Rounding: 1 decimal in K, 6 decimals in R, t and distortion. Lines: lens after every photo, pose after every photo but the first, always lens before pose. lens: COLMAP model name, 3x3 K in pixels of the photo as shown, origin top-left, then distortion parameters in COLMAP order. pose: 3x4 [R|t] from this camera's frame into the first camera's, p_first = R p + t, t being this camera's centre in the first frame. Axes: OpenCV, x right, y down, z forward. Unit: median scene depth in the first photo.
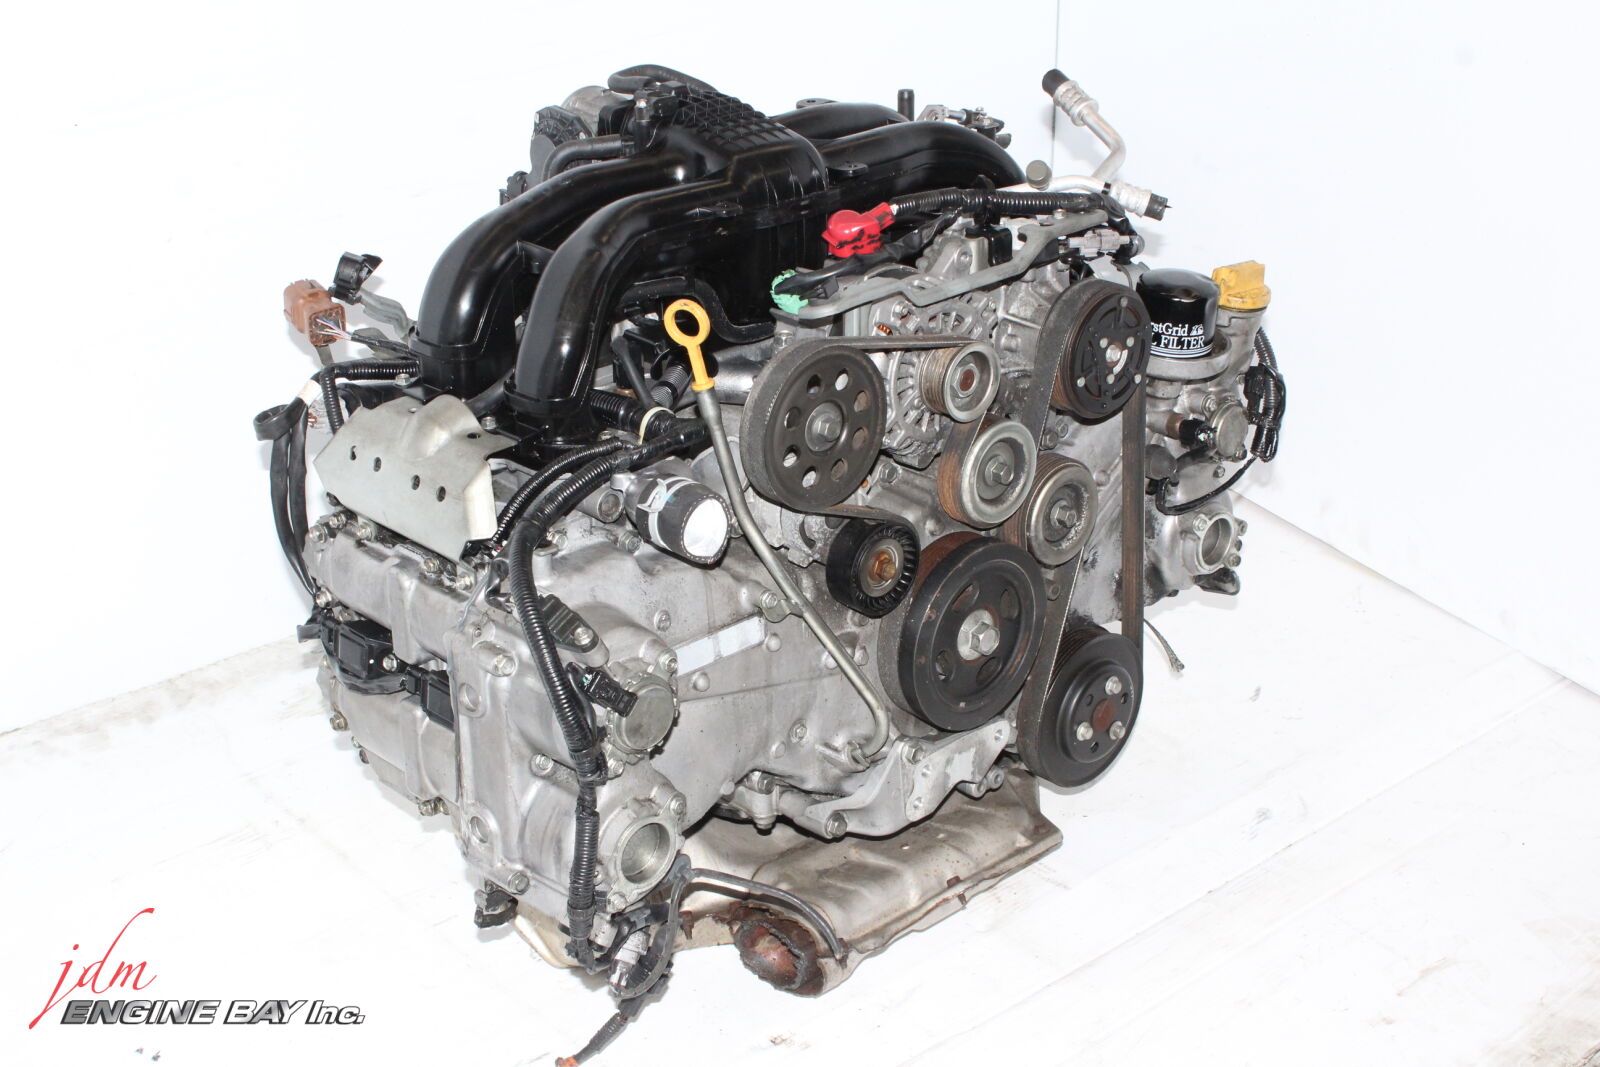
lens RADIAL K [[2283.3, 0, 797.2], [0, 2283.3, 531.7], [0, 0, 1]] dist [0.014915, 0.000000]
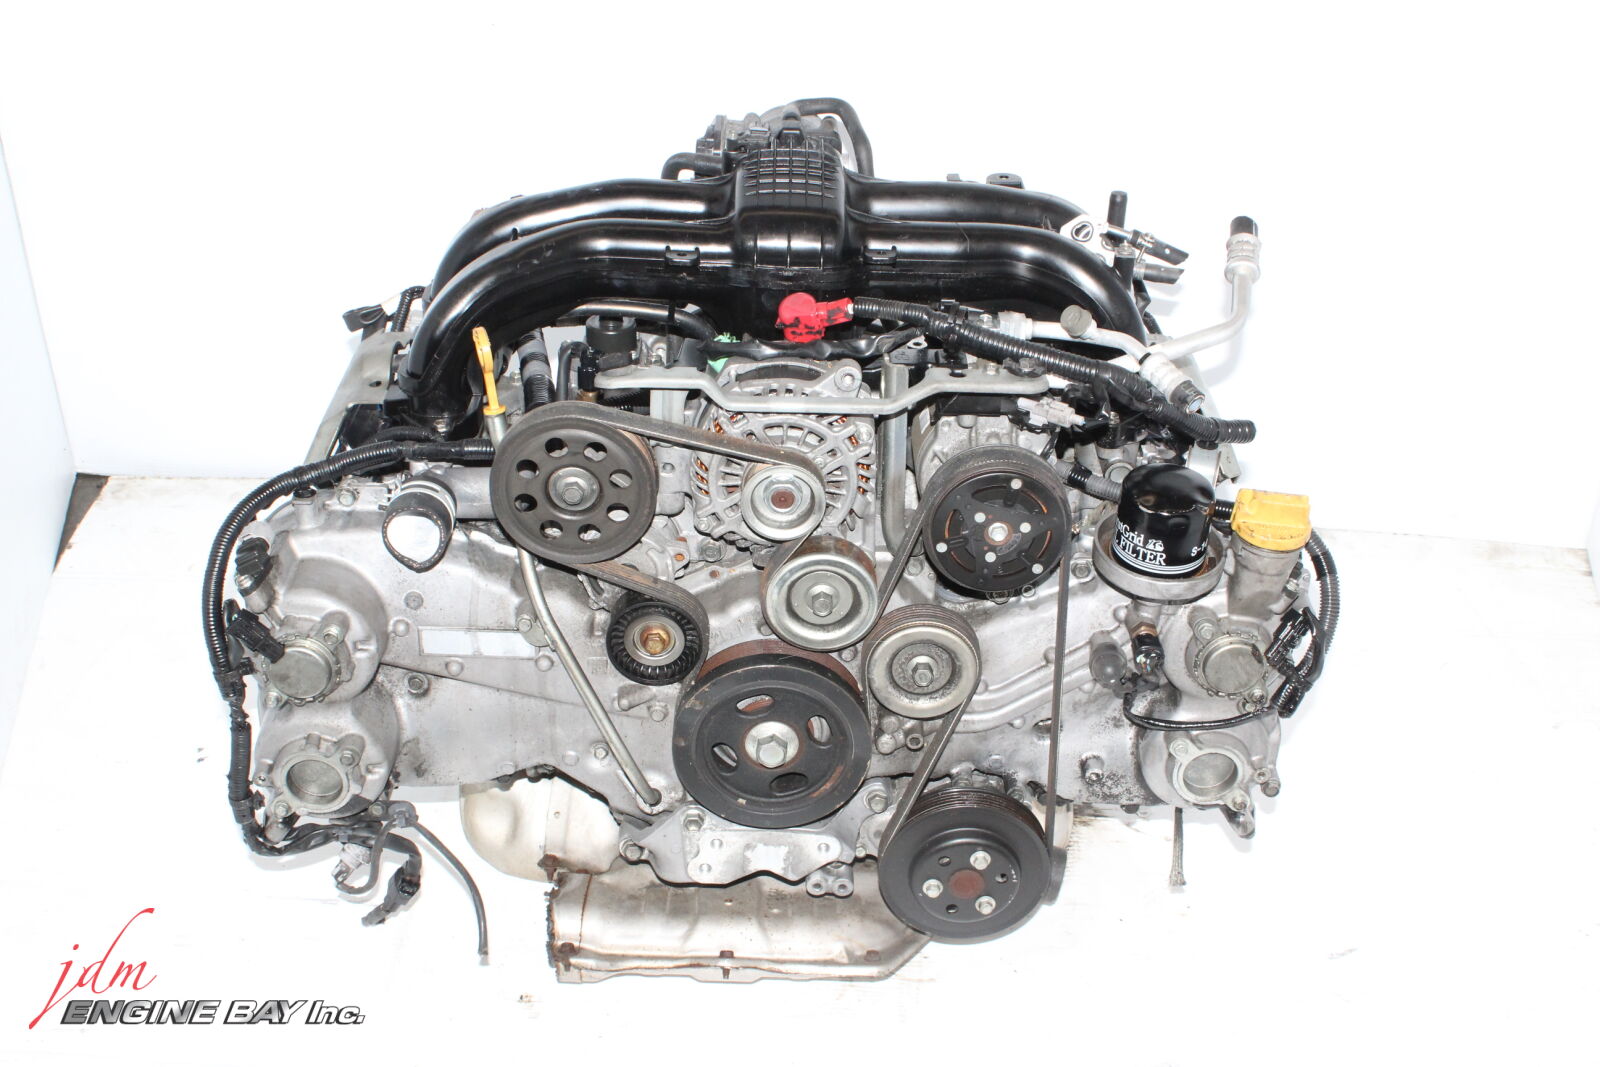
lens RADIAL K [[1922.3, 0, 801.9], [0, 1922.3, 543.5], [0, 0, 1]] dist [-0.059993, 0.000000]
pose [[0.720666, 0.375845, -0.582564, 0.526680], [-0.314088, 0.926116, 0.208946, -0.208014], [0.618053, 0.032396, 0.785468, 0.345191]]
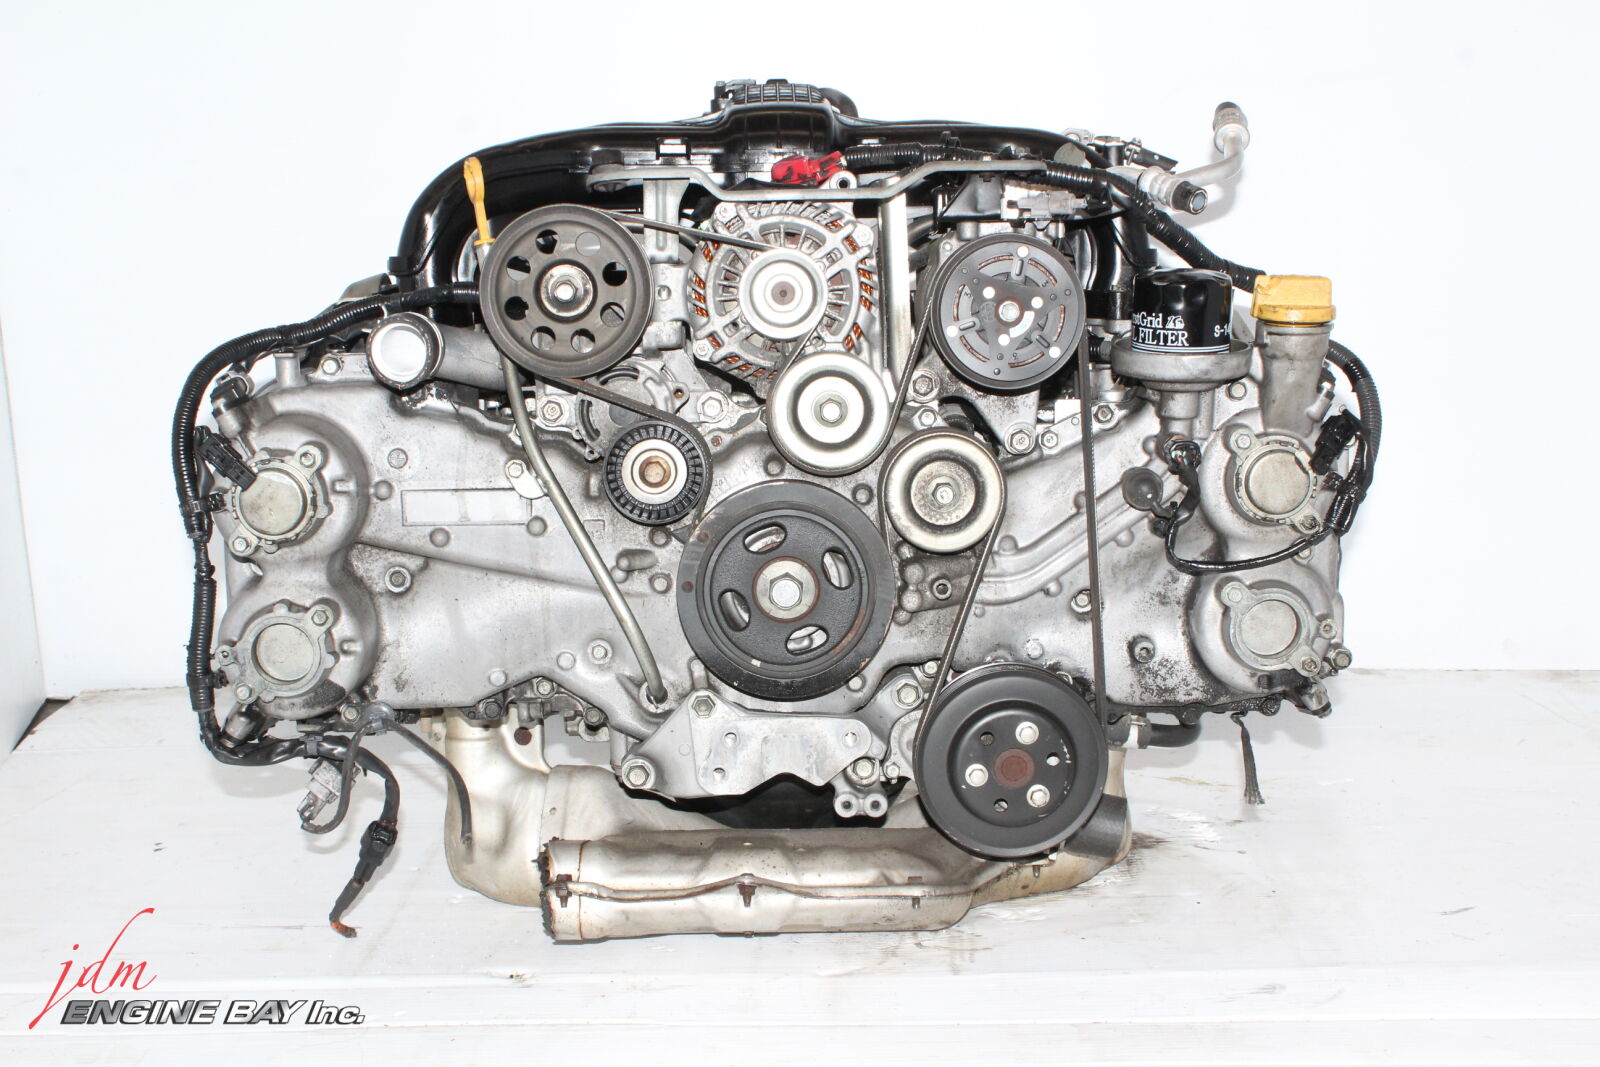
lens RADIAL K [[1978.7, 0, 804.5], [0, 1978.7, 570.3], [0, 0, 1]] dist [-0.049861, 0.000000]
pose [[0.730576, 0.094110, -0.676315, 0.597454], [-0.262555, 0.953028, -0.151005, 0.150271], [0.630336, 0.287891, 0.720968, 0.429619]]
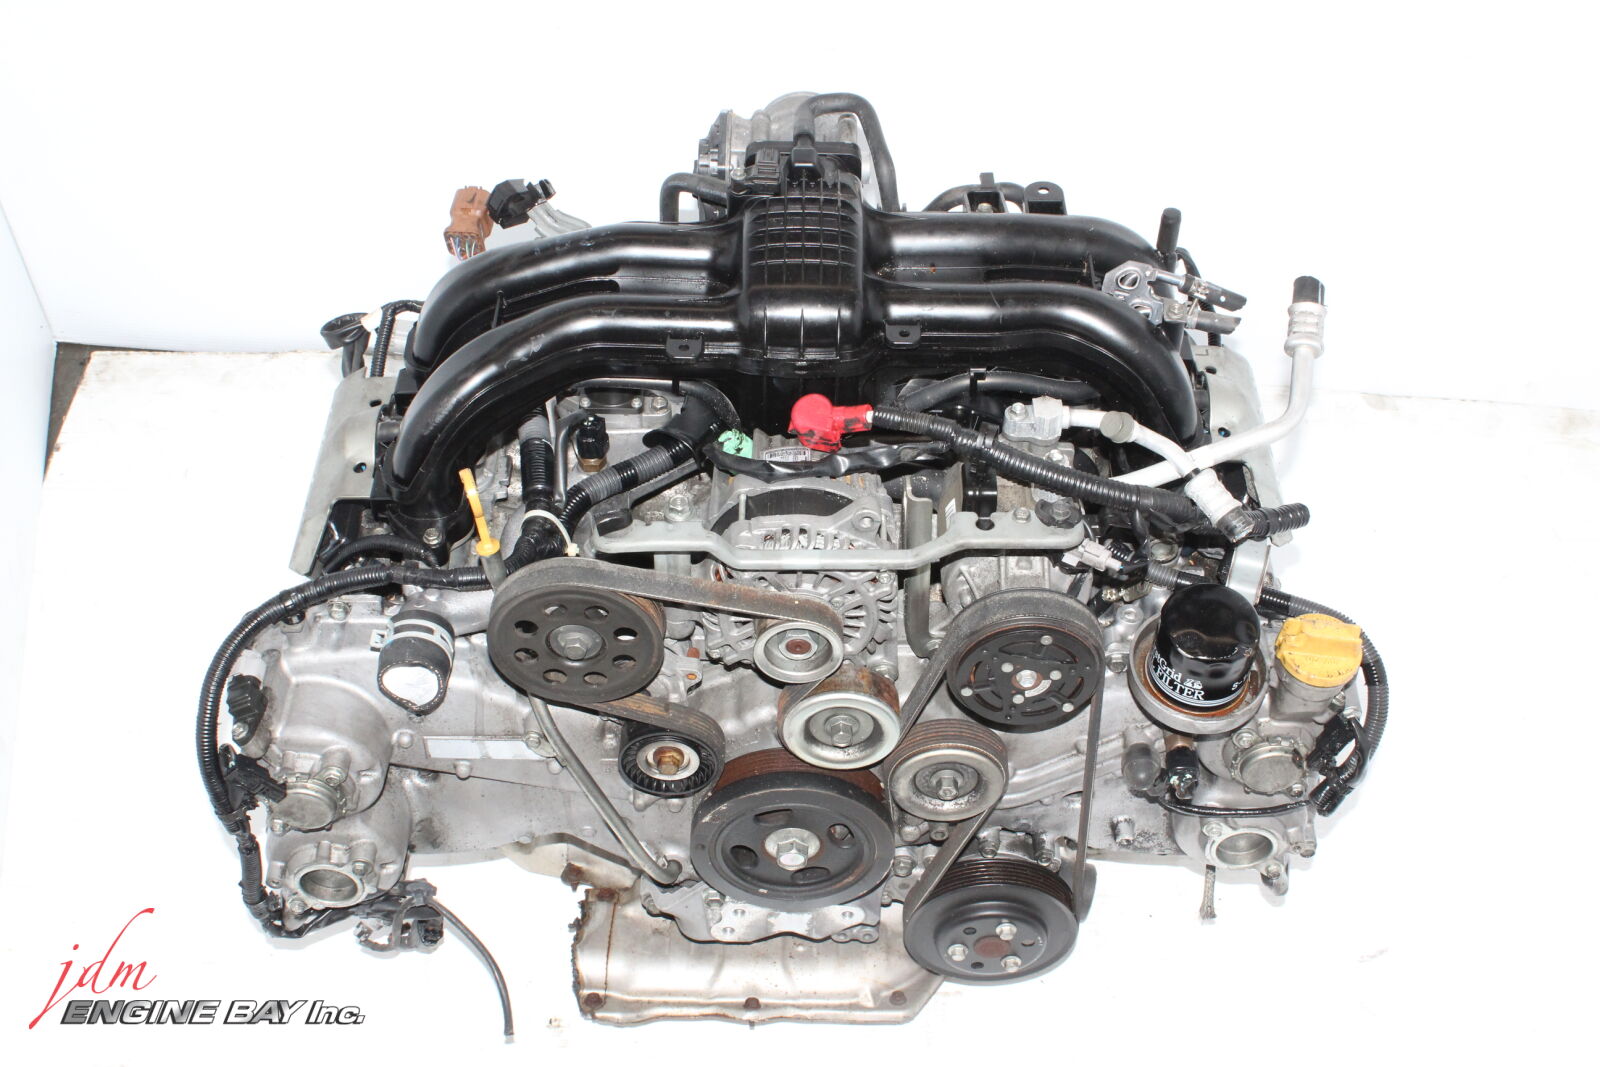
lens RADIAL K [[1978.7, 0, 802.4], [0, 1978.7, 541.7], [0, 0, 1]] dist [-0.049861, 0.000000]
pose [[0.714738, 0.510118, -0.478465, 0.405291], [-0.295011, 0.840171, 0.455062, -0.432216], [0.634128, -0.184098, 0.750993, 0.392076]]
